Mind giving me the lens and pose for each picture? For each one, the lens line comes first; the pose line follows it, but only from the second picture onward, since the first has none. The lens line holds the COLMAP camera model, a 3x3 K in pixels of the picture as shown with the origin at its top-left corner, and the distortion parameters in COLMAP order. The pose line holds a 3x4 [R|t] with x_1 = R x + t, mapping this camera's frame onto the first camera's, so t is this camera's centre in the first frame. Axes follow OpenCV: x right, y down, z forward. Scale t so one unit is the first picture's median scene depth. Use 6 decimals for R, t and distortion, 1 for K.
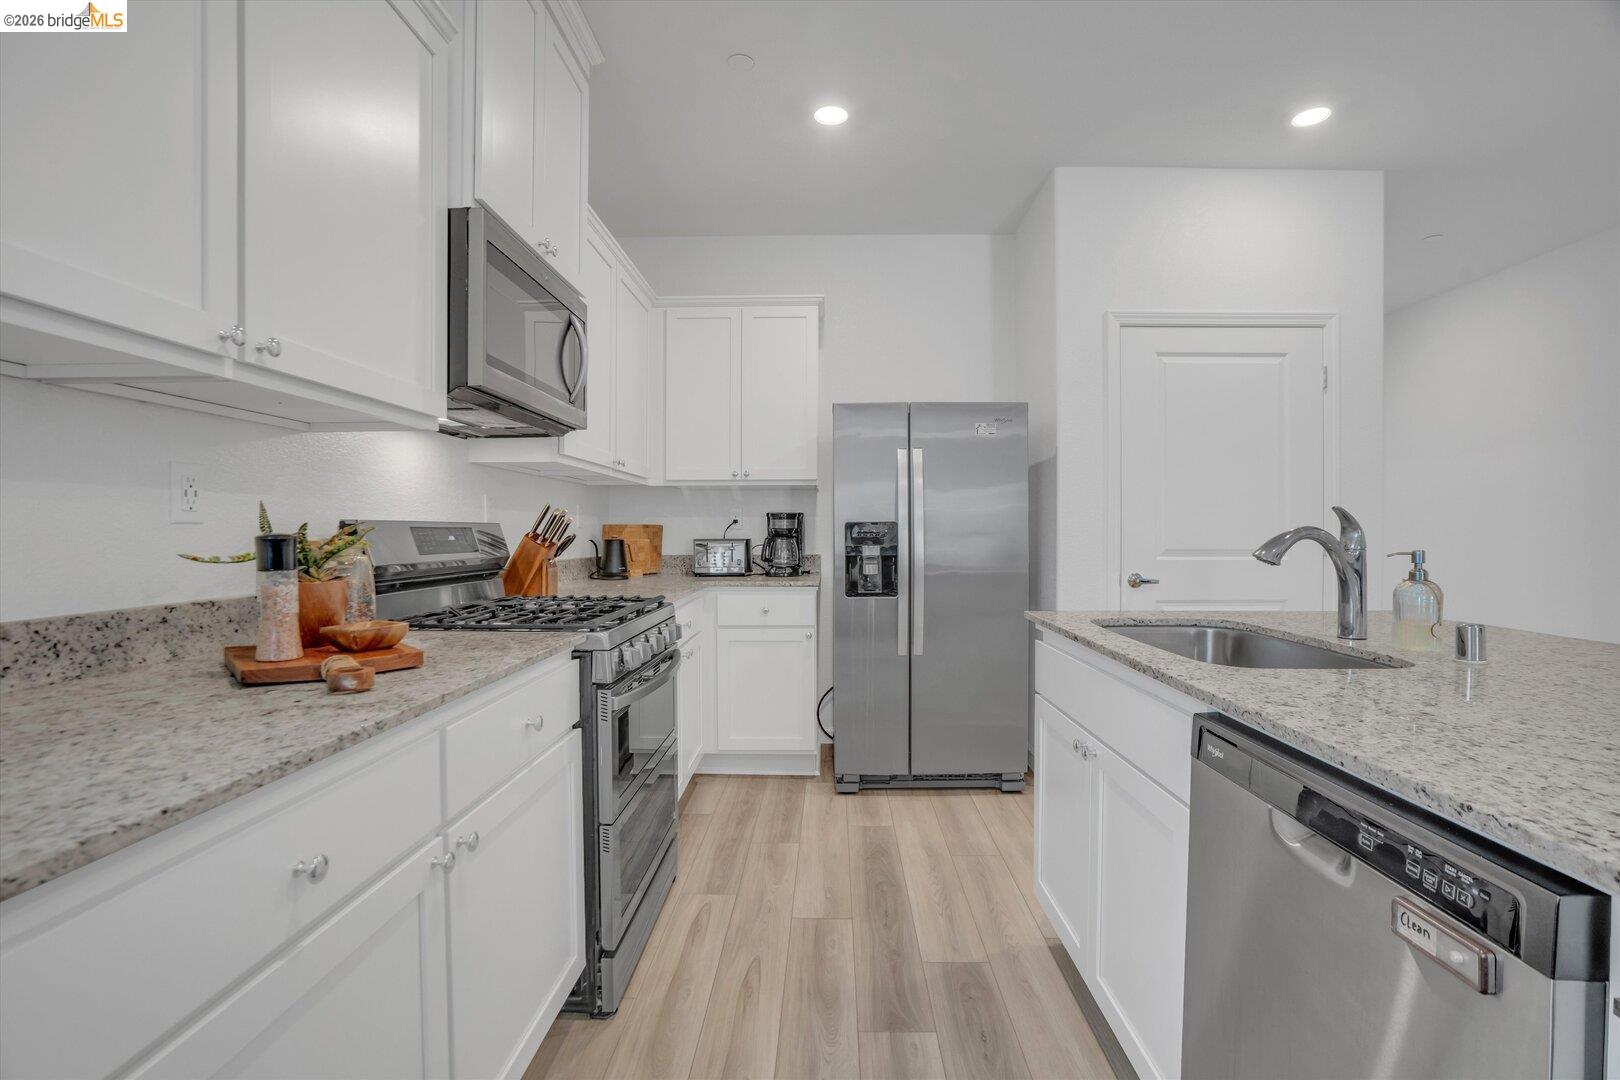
lens RADIAL K [[761.0, 0, 810.0], [0, 761.0, 540.0], [0, 0, 1]] dist [-0.061729, 0.027756]
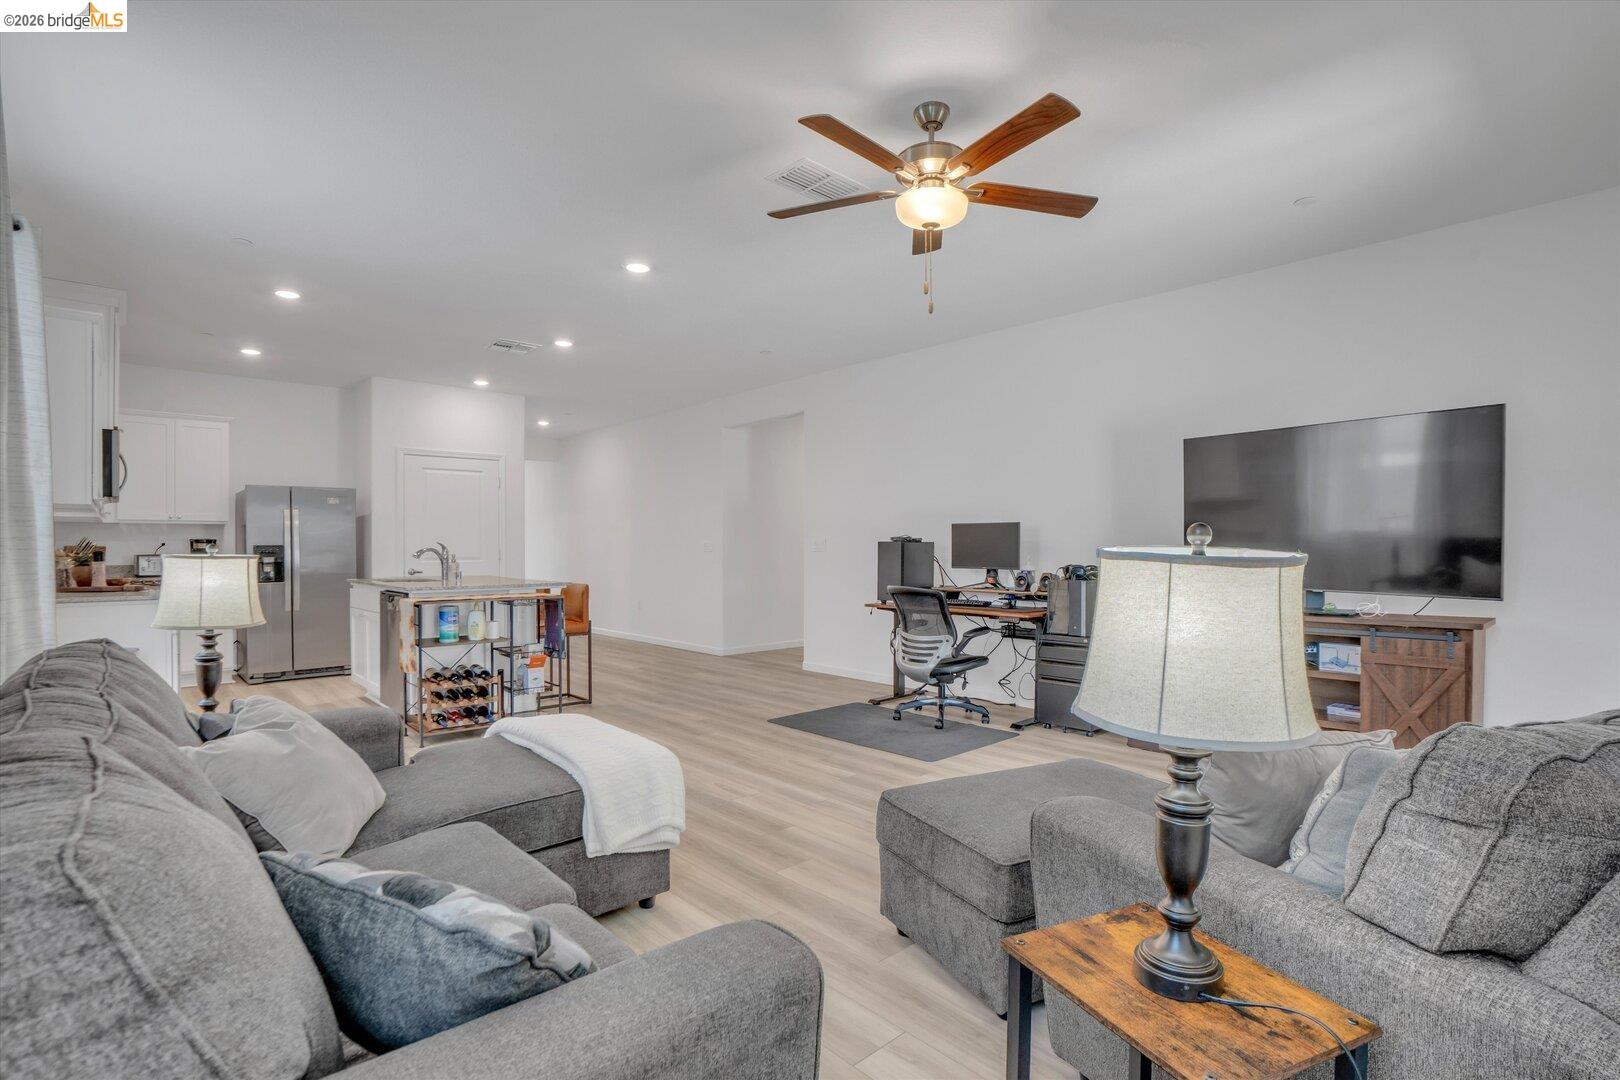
lens RADIAL K [[789.4, 0, 807.2], [0, 789.4, 548.4], [0, 0, 1]] dist [-0.028185, 0.000447]
pose [[0.730829, -0.003832, 0.682550, -0.279850], [0.011348, 0.999914, -0.006537, 0.014327], [-0.682467, 0.012523, 0.730809, -1.443385]]
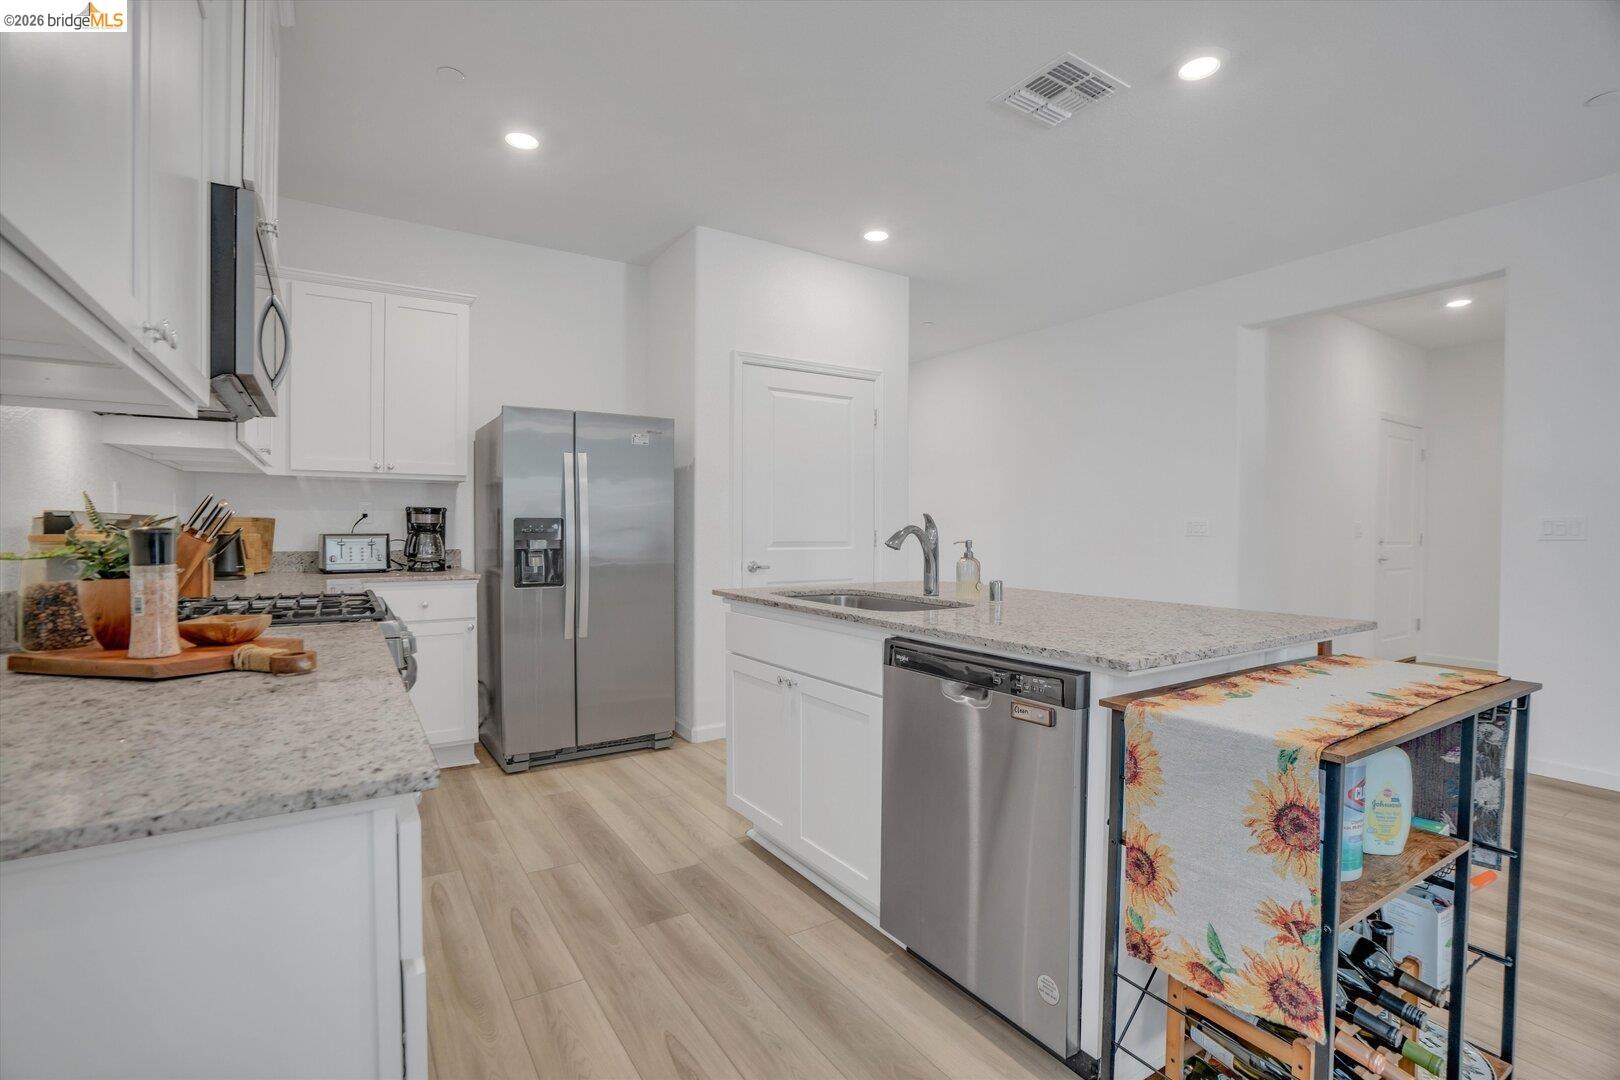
lens RADIAL K [[761.0, 0, 810.0], [0, 761.0, 540.0], [0, 0, 1]] dist [-0.061729, 0.027756]
pose [[0.827179, -0.003981, 0.561924, -0.204542], [0.000607, 0.999981, 0.006191, 0.001071], [-0.561938, -0.004780, 0.827166, -0.105642]]
